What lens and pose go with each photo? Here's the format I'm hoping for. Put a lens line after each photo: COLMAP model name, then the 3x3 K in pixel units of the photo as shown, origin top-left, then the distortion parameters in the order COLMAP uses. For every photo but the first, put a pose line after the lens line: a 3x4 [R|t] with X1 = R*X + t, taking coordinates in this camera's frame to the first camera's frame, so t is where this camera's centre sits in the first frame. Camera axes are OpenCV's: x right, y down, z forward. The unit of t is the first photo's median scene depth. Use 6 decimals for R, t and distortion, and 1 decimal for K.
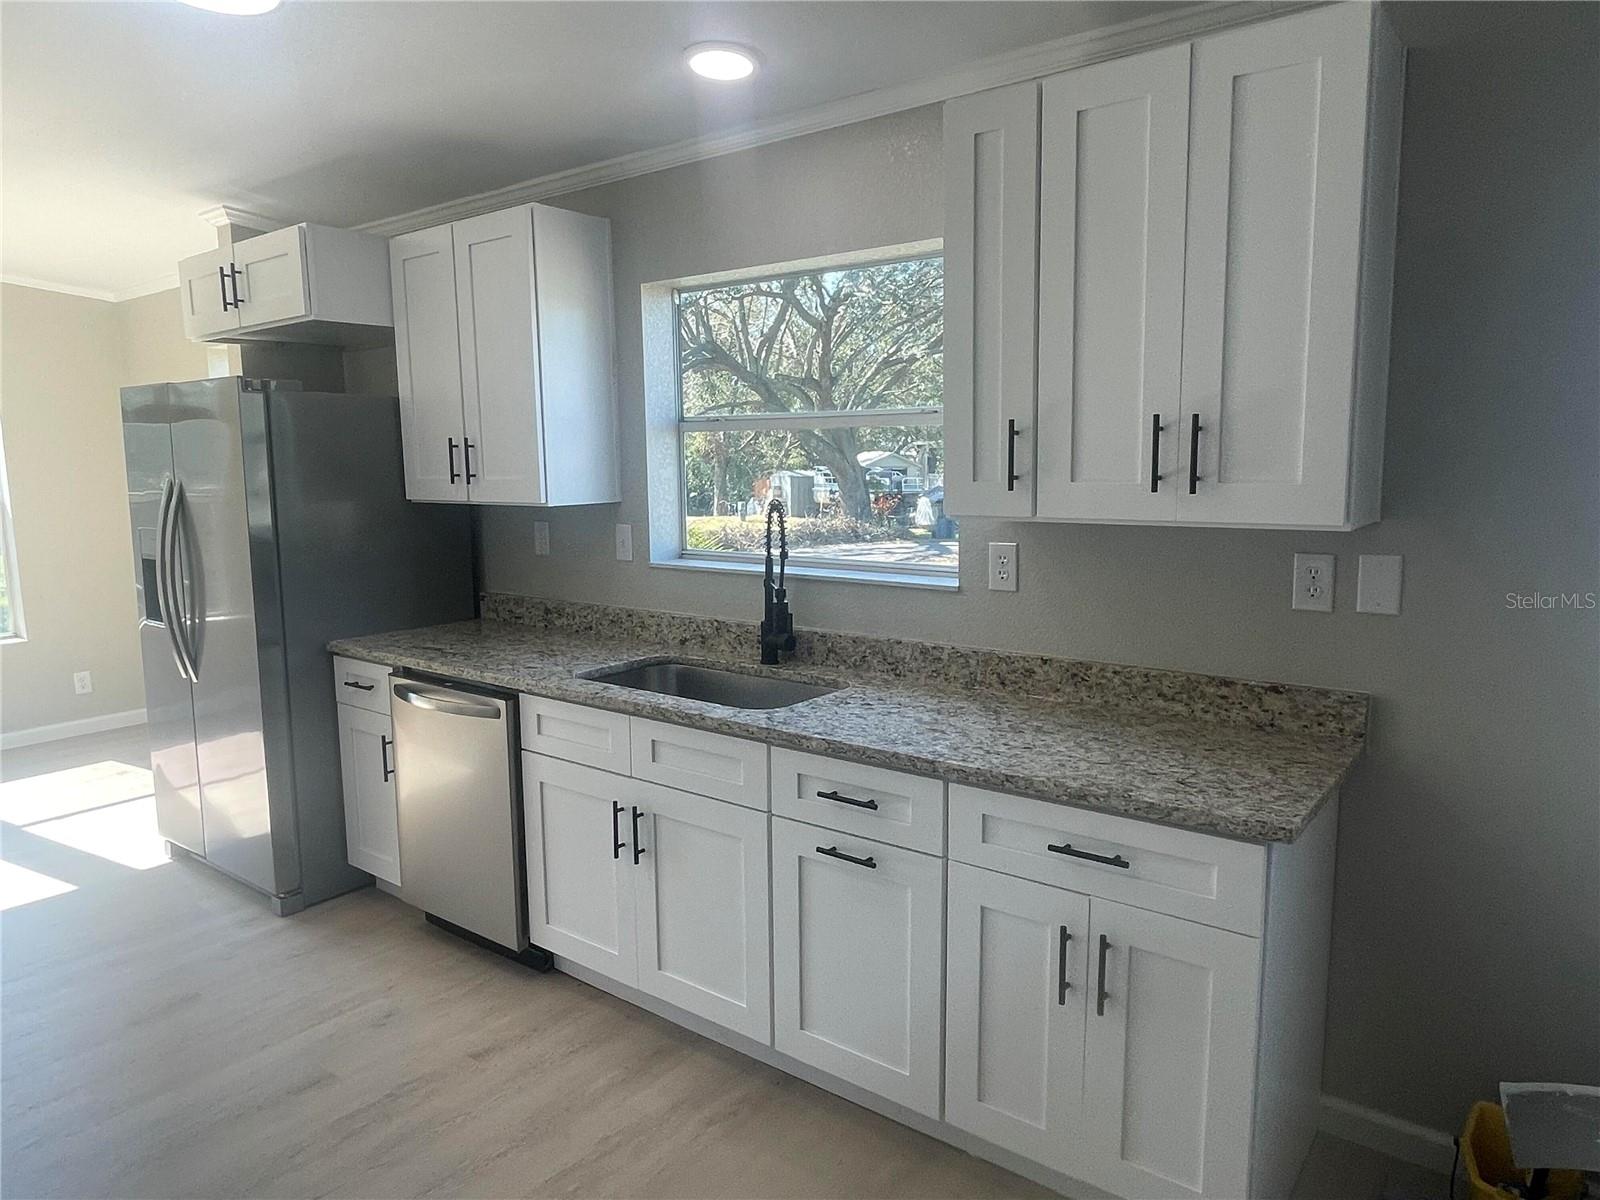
lens RADIAL K [[1019.1, 0, 800.0], [0, 1019.1, 600.0], [0, 0, 1]] dist [0.005344, 0.000597]
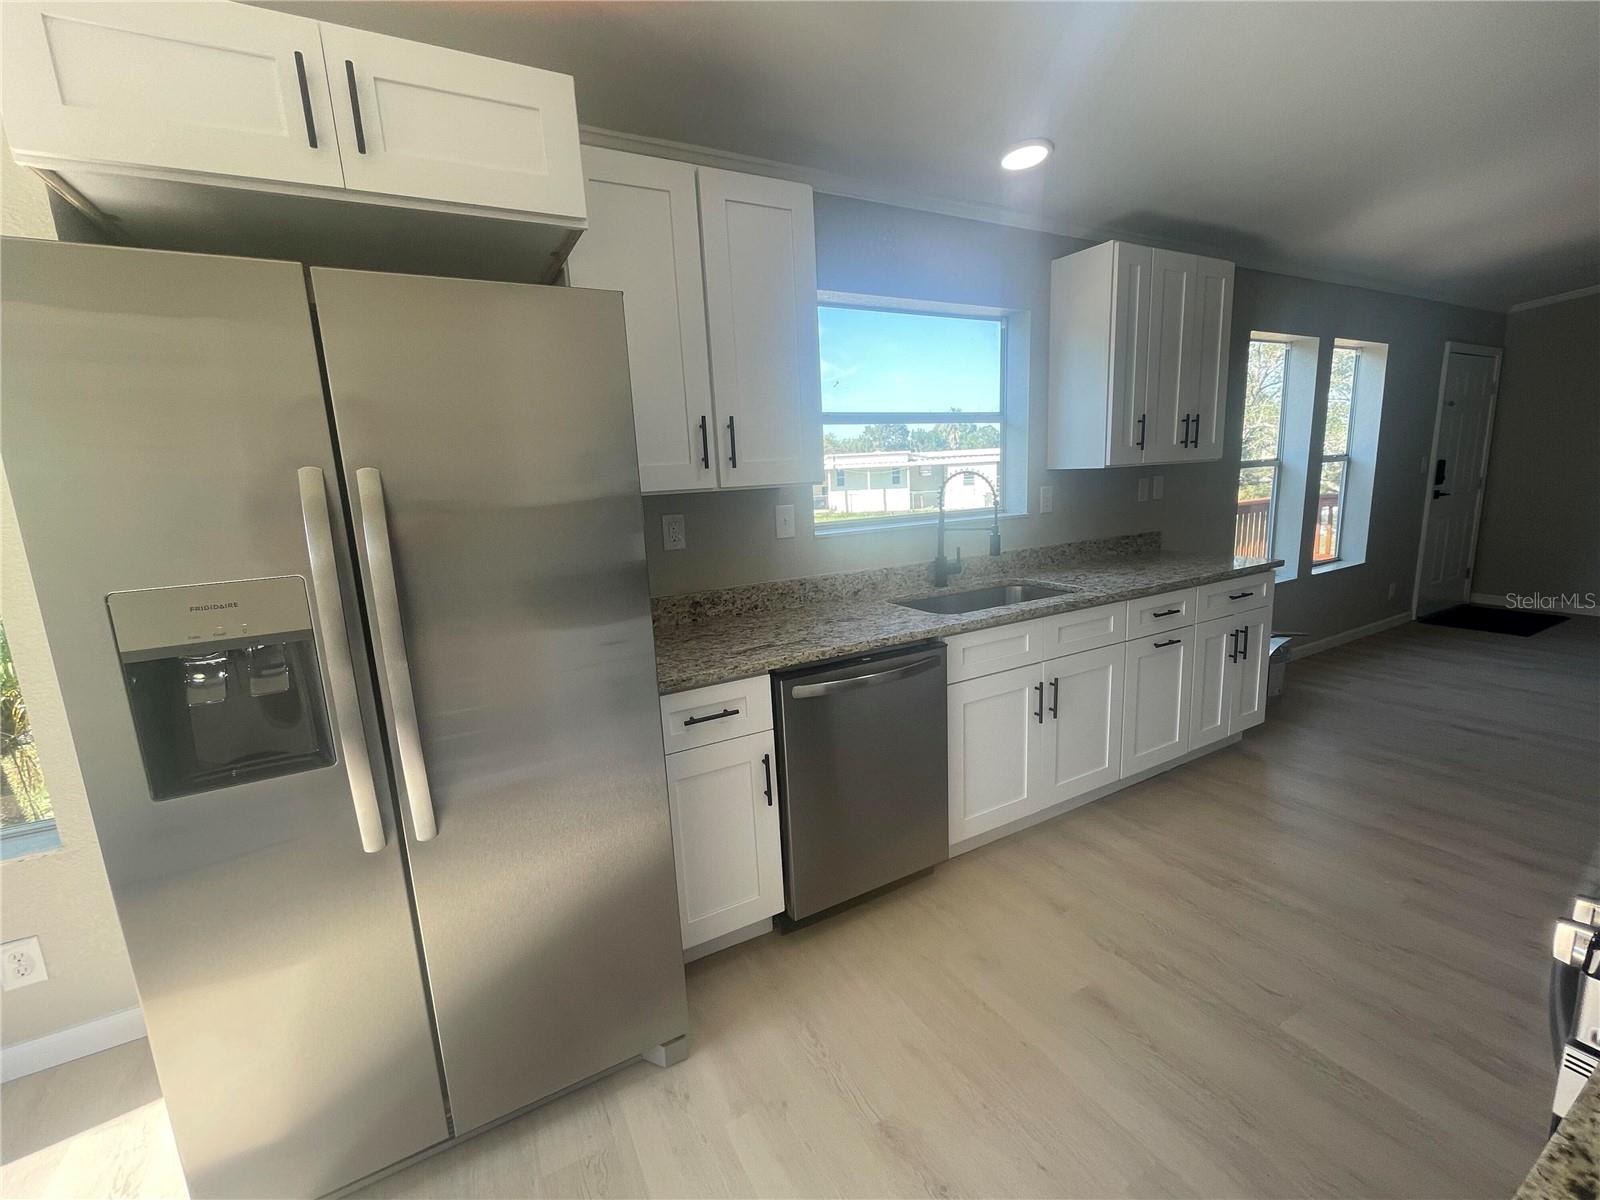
lens RADIAL K [[667.5, 0, 800.0], [0, 667.5, 600.0], [0, 0, 1]] dist [0.000337, 0.000025]
pose [[0.411056, -0.177860, 0.894091, -1.024652], [0.173079, 0.978169, 0.115013, -0.065792], [-0.895029, 0.107472, 0.432866, 0.827048]]
